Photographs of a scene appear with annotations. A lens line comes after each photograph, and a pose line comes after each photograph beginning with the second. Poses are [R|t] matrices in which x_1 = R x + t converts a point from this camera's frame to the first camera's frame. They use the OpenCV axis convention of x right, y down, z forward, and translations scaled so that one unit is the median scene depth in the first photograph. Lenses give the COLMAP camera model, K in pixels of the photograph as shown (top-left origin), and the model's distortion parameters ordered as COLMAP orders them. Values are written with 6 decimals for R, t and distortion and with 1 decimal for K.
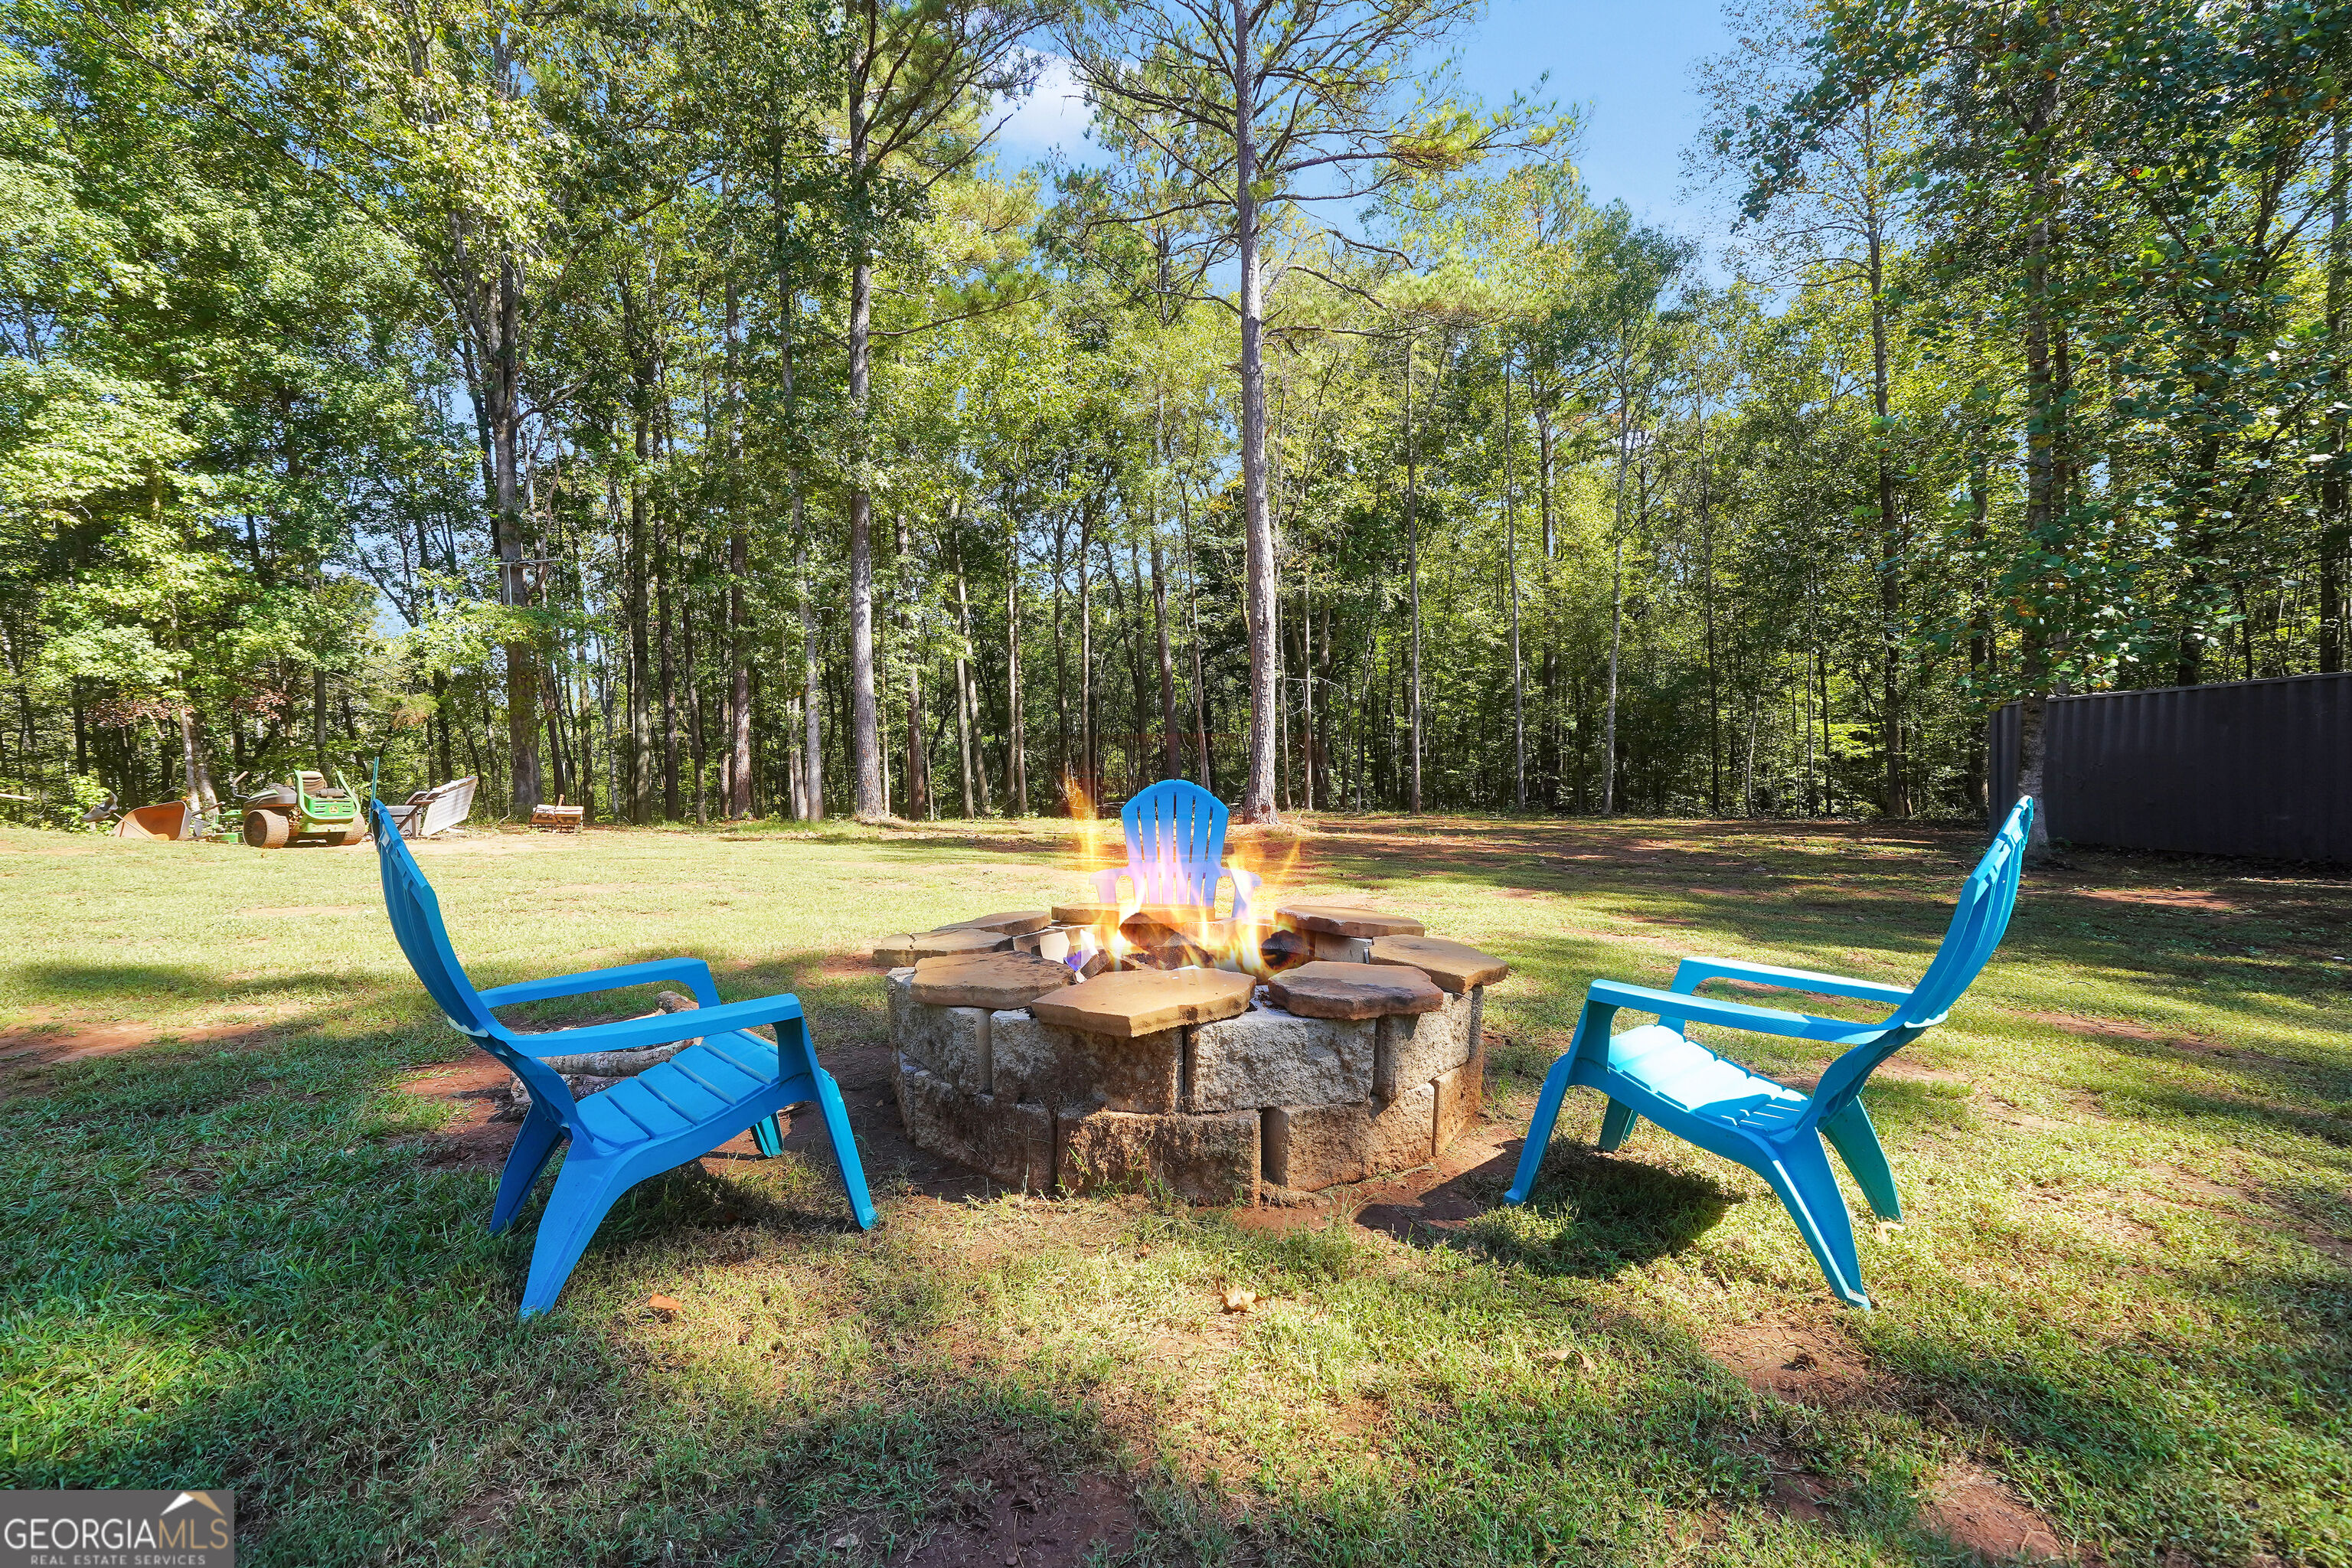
lens RADIAL K [[999.5, 0, 1176.0], [0, 999.5, 784.0], [0, 0, 1]] dist [0.030737, 0.000119]
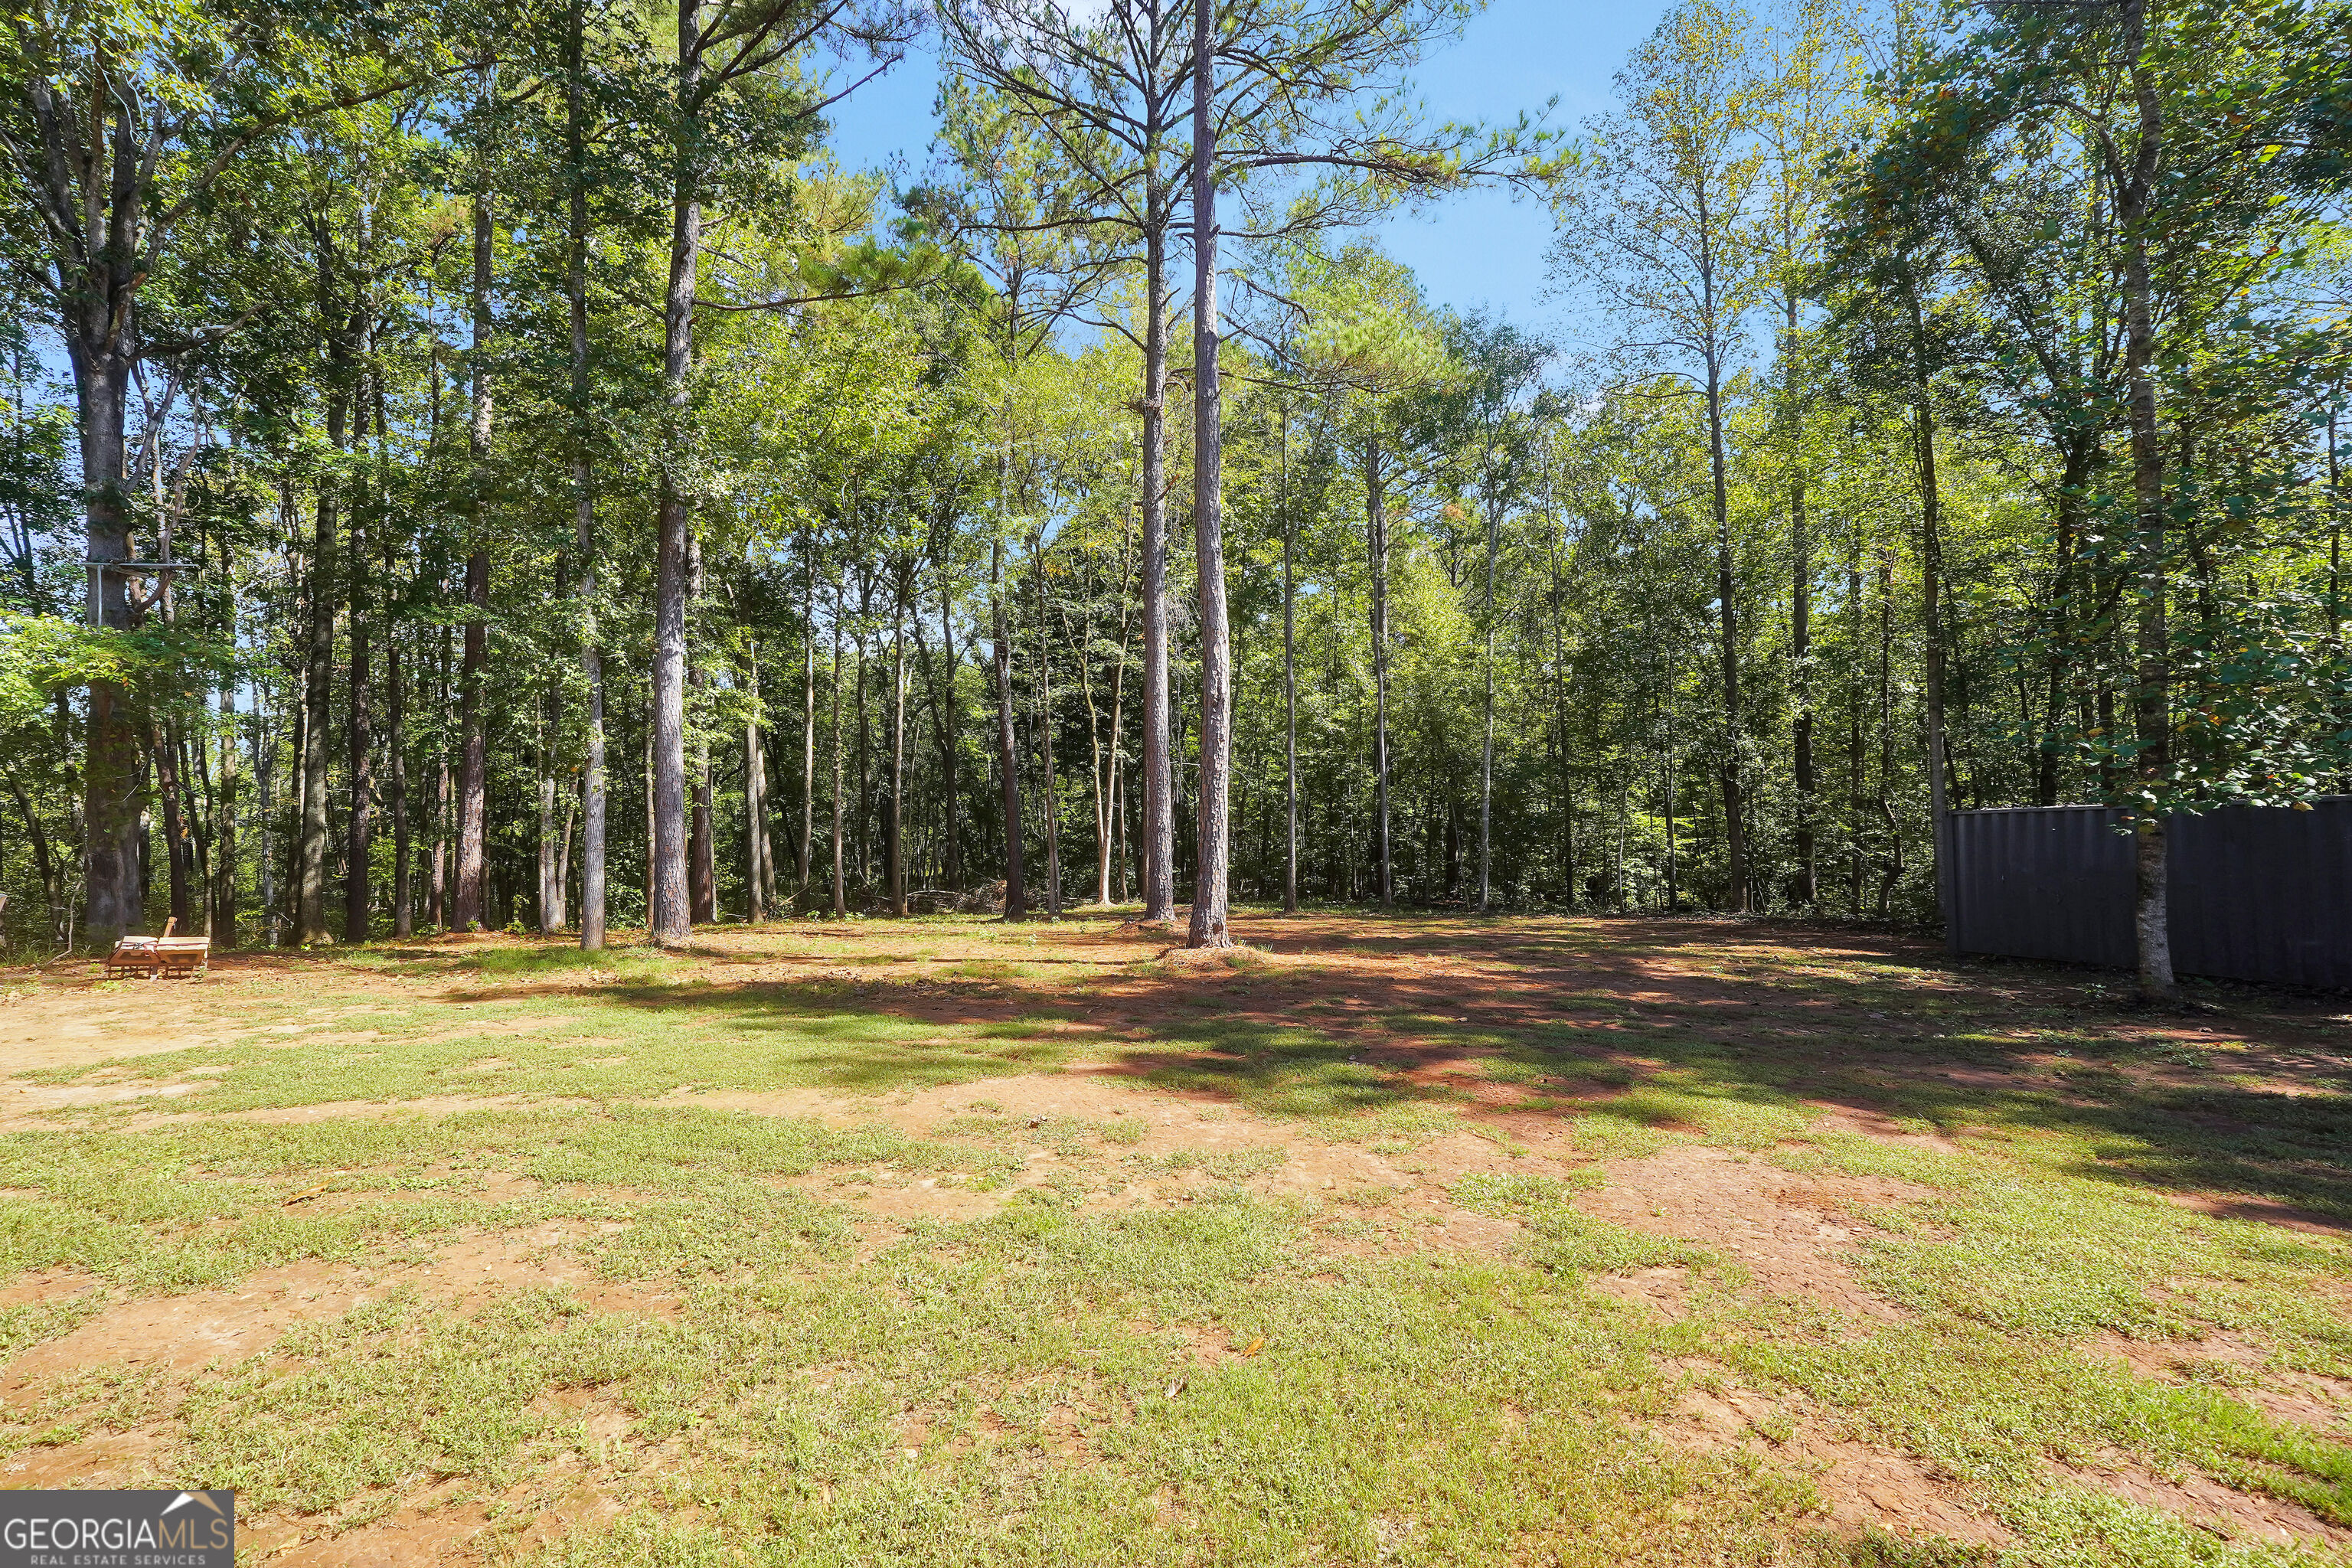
lens RADIAL K [[1000.8, 0, 1176.7], [0, 1000.8, 806.2], [0, 0, 1]] dist [0.011495, 0.000362]
pose [[0.975205, 0.016795, 0.220665, -0.069896], [-0.005216, 0.998583, -0.052952, -0.017650], [-0.221241, 0.050488, 0.973911, 0.125443]]
